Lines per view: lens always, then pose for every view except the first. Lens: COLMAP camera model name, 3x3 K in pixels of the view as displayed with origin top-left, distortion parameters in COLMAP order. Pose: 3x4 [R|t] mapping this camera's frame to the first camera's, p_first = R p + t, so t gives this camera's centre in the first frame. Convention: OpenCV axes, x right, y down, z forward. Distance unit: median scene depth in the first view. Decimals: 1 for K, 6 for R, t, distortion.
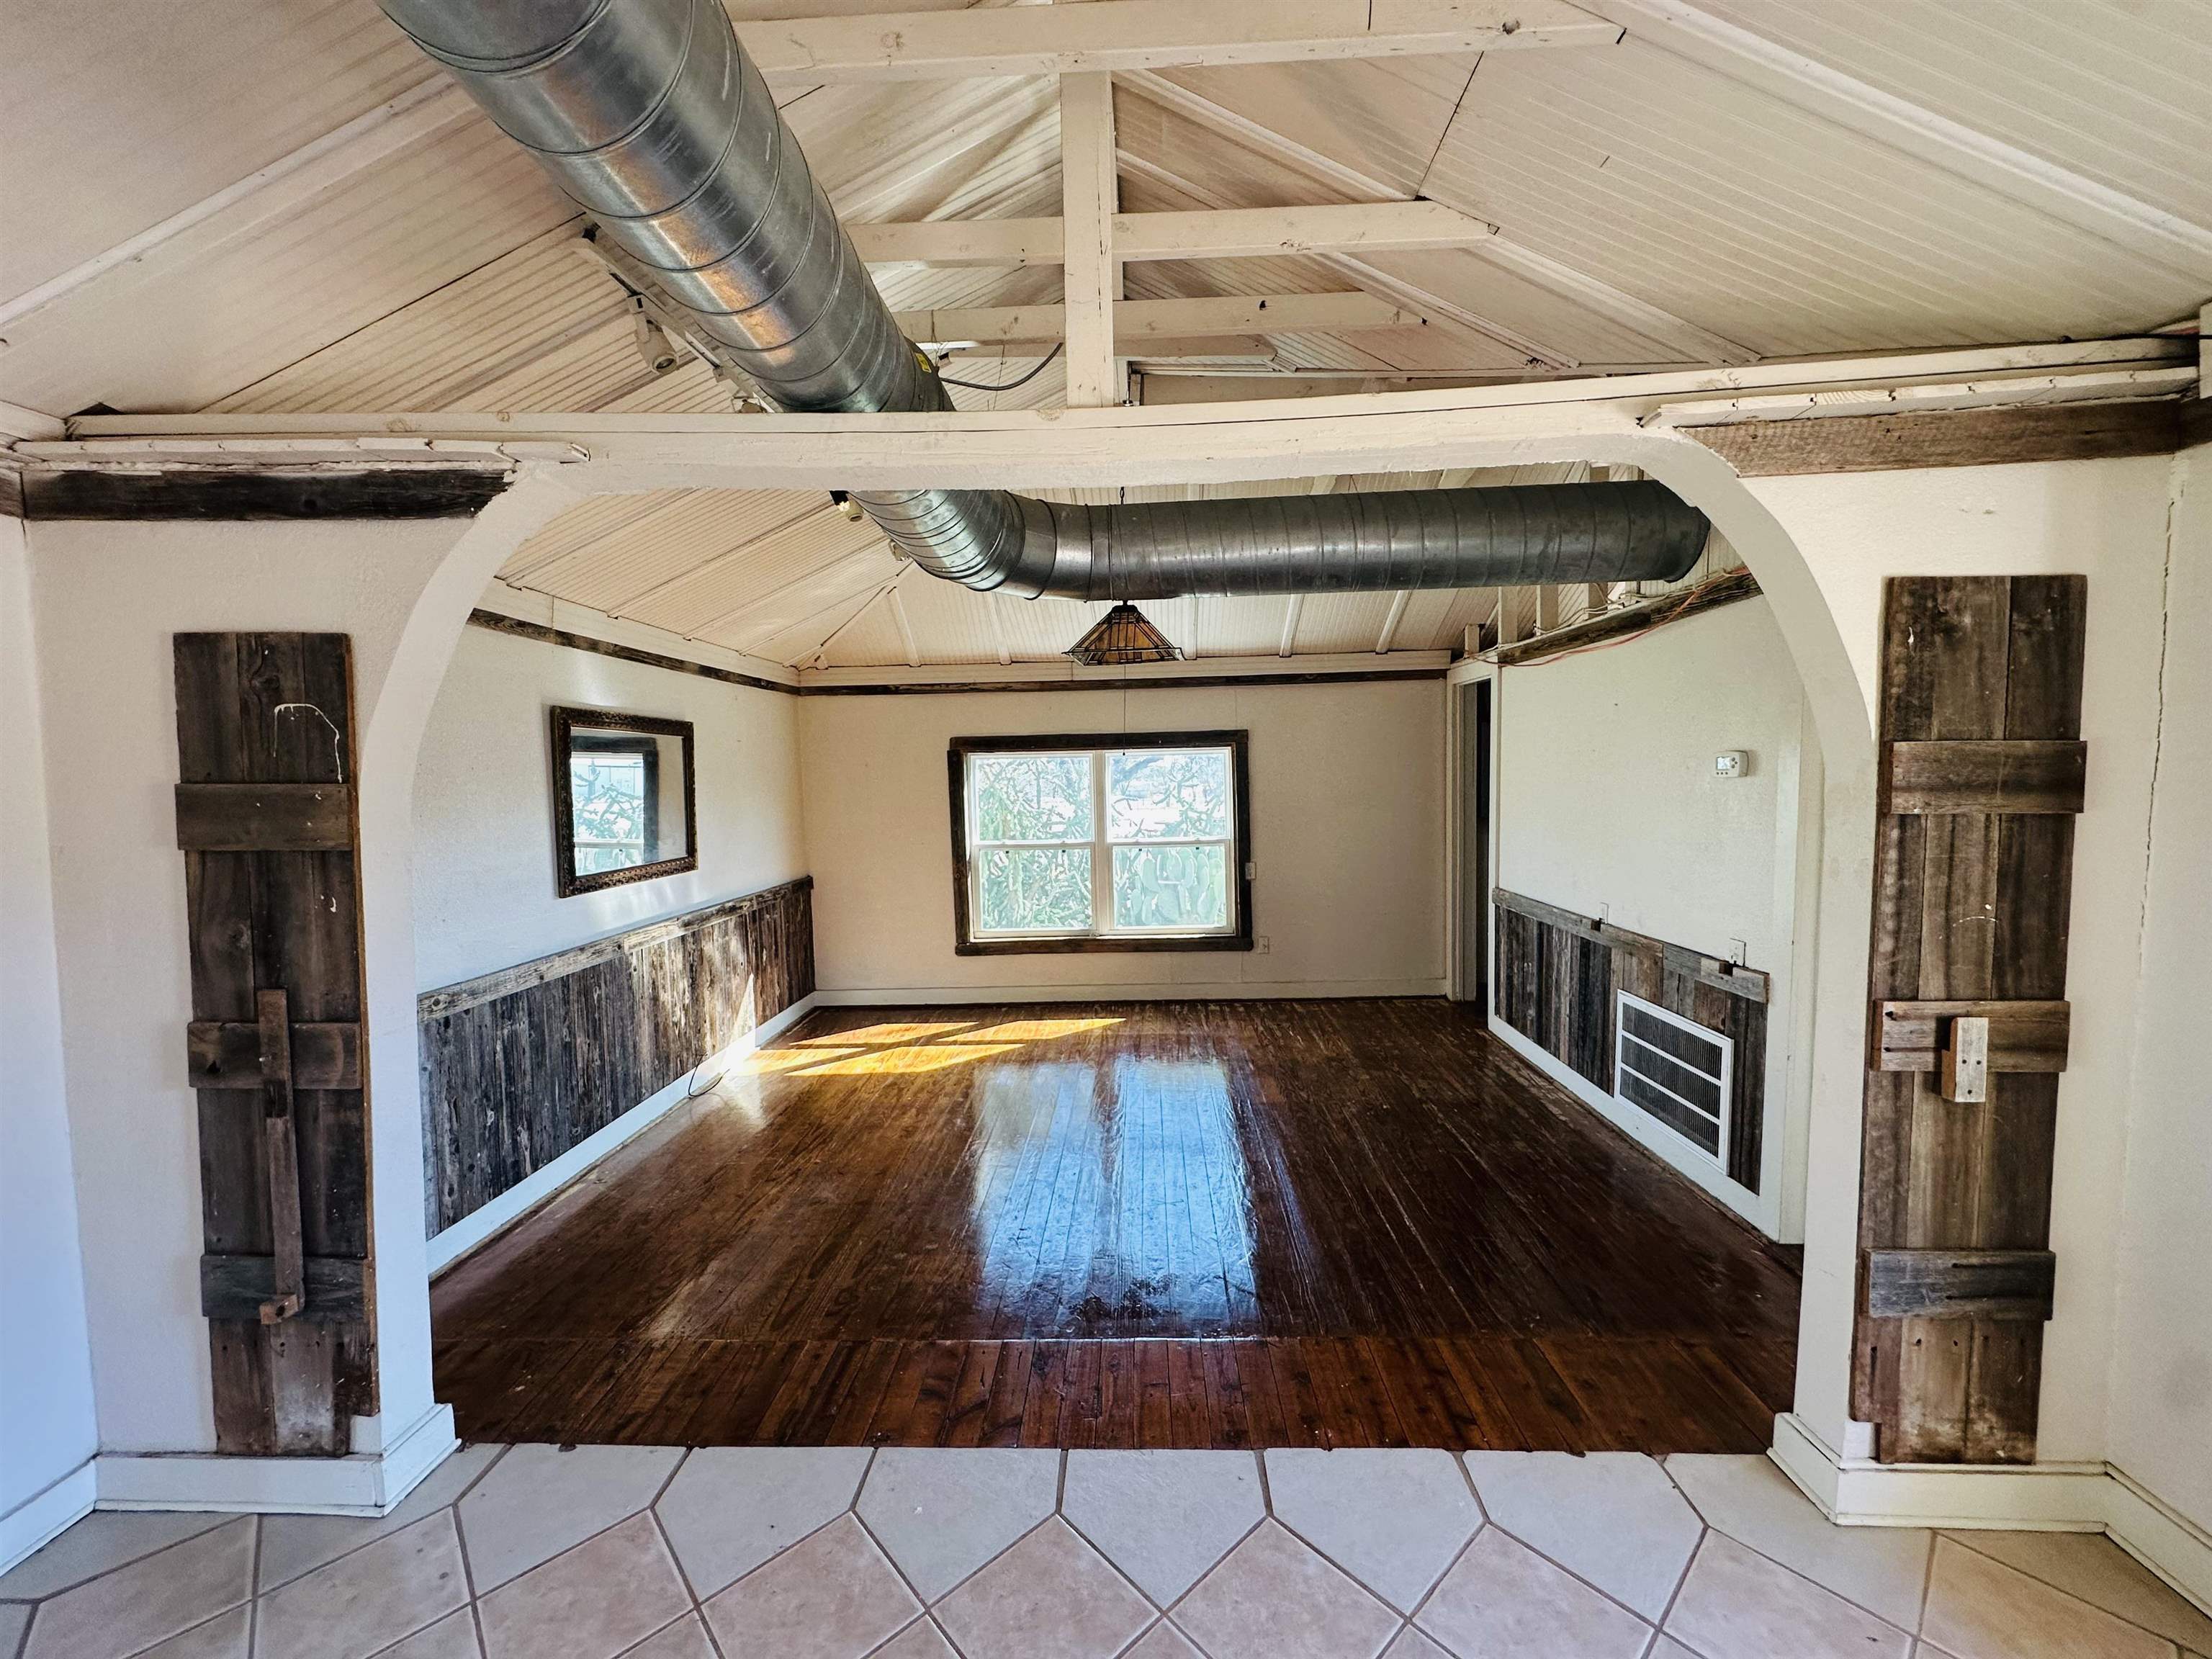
lens RADIAL K [[881.2, 0, 1111.0], [0, 881.2, 832.8], [0, 0, 1]] dist [-0.002666, 0.000569]
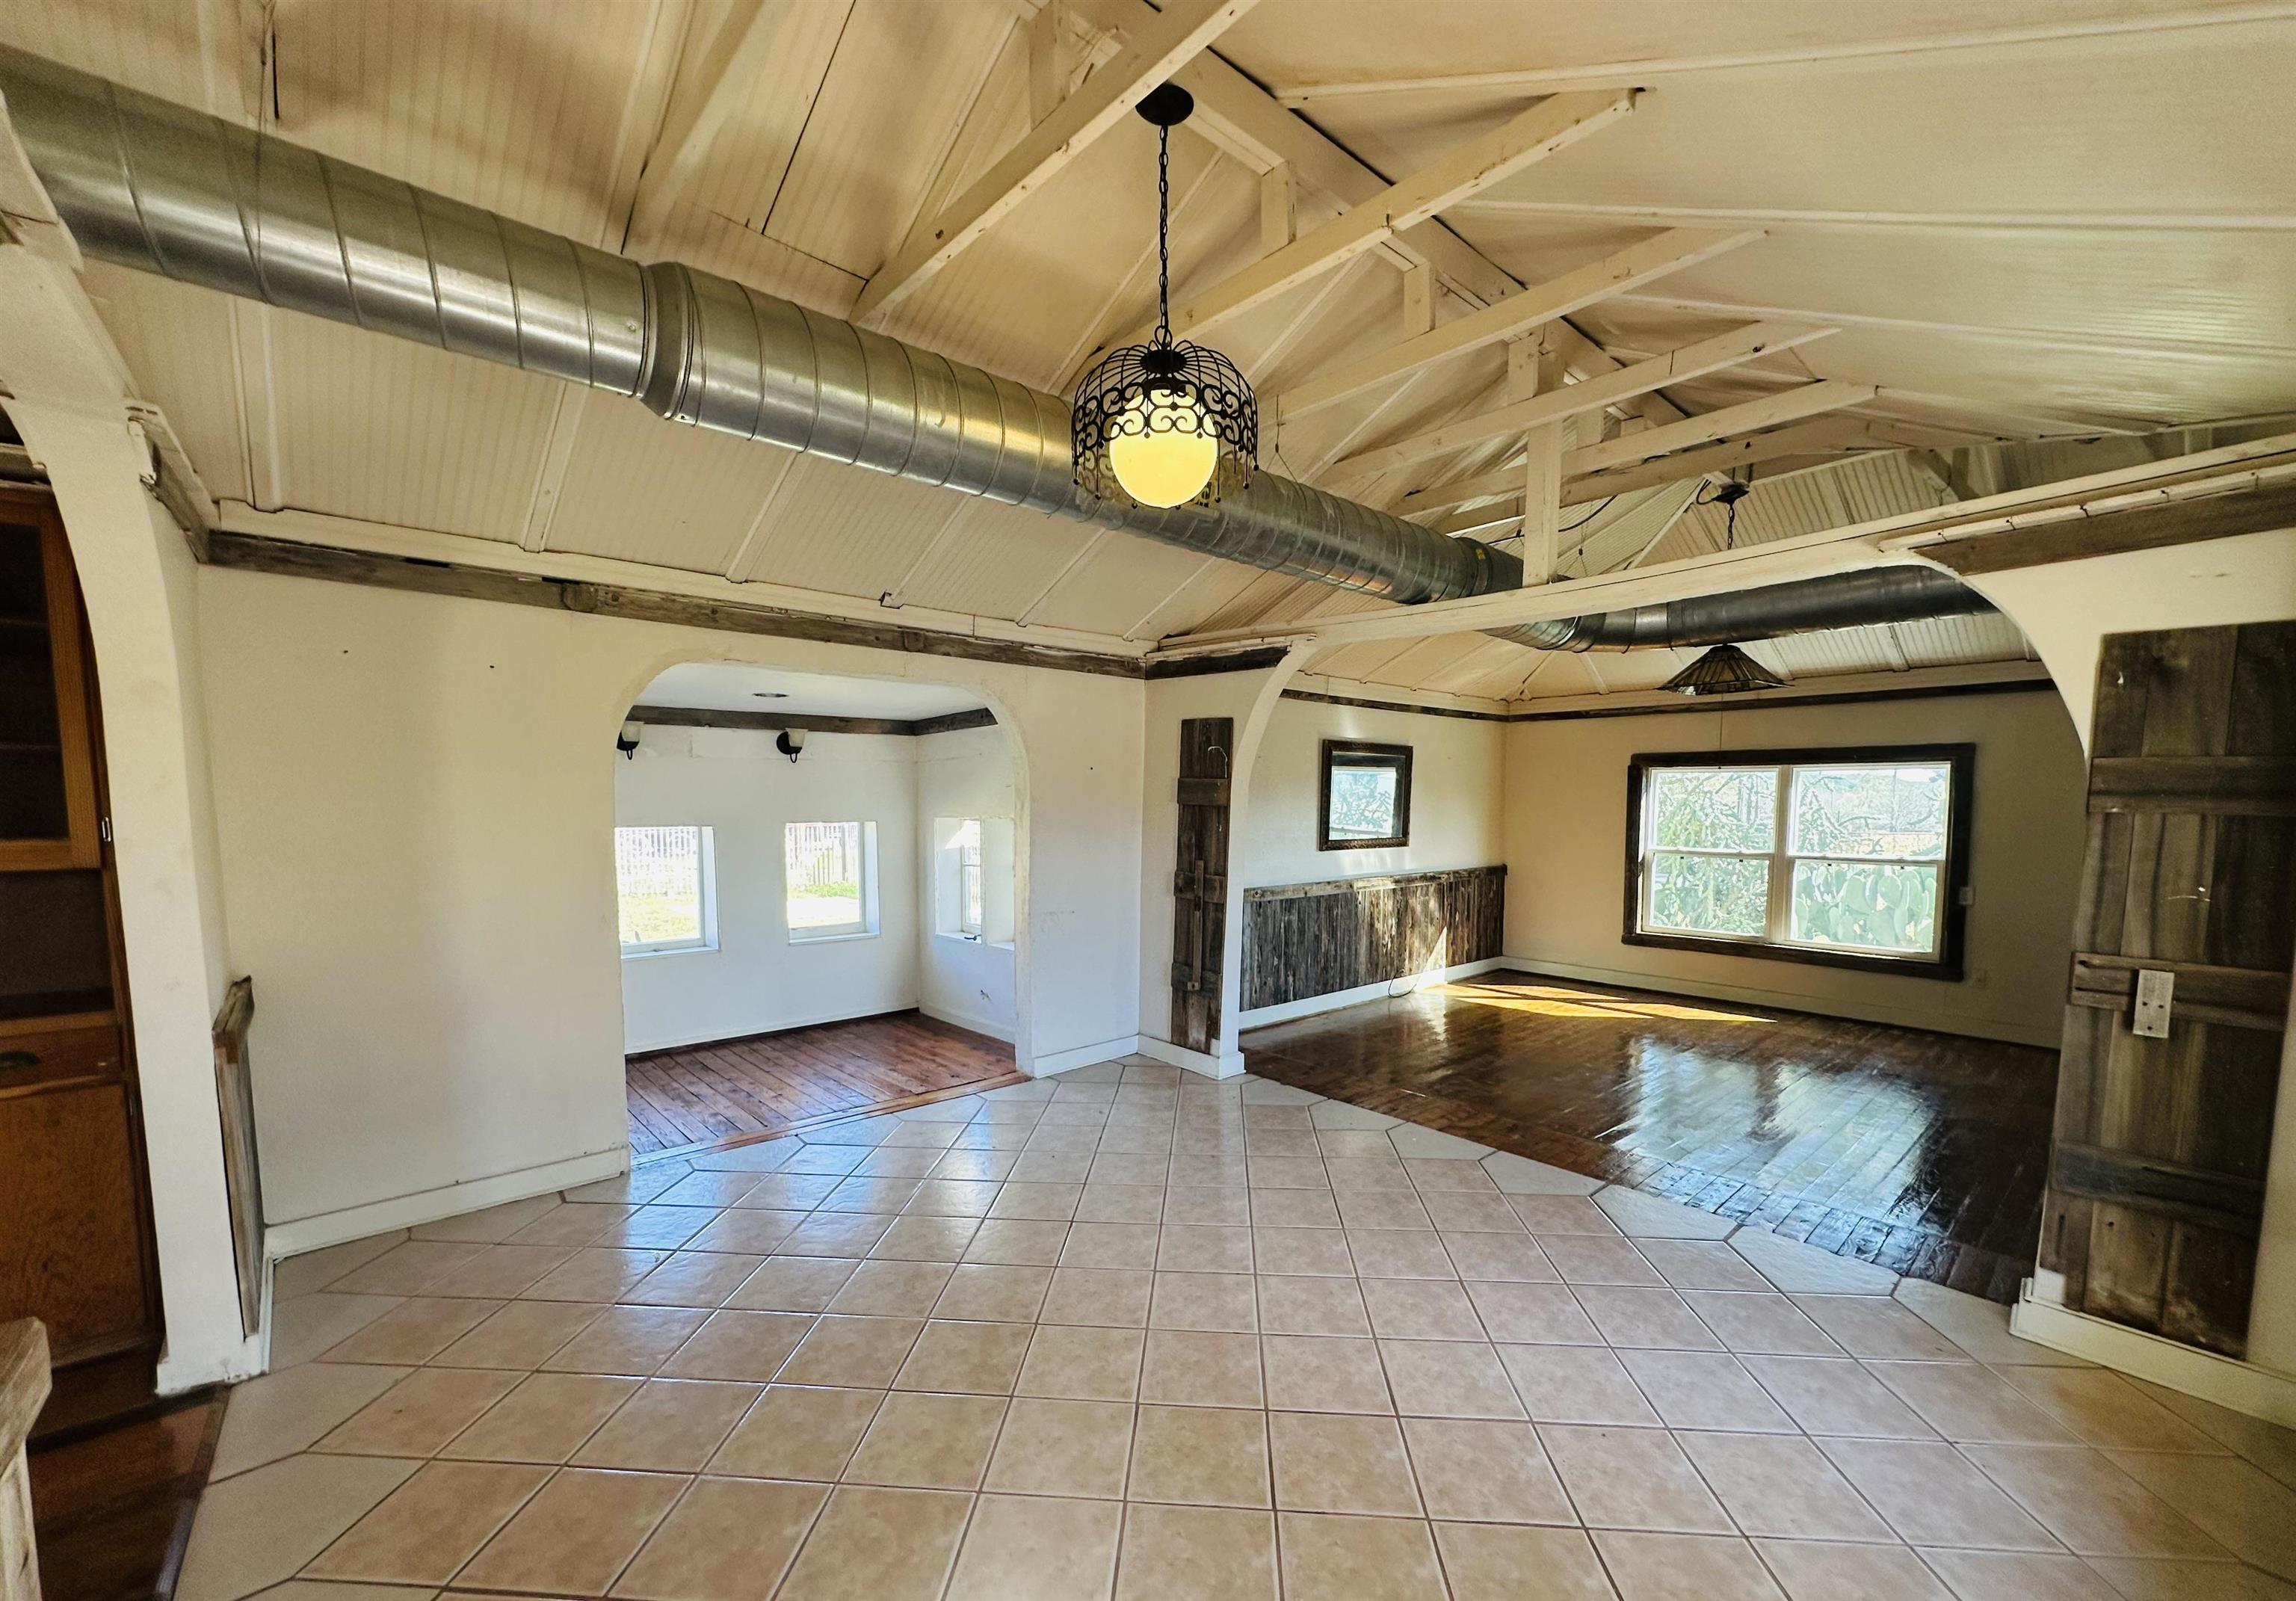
lens RADIAL K [[931.4, 0, 1147.8], [0, 931.4, 859.1], [0, 0, 1]] dist [-0.004947, -0.000254]
pose [[0.688416, 0.072110, -0.721723, 0.781321], [-0.067351, 0.997102, 0.035381, 0.081840], [0.722182, 0.024252, 0.691278, -0.856182]]
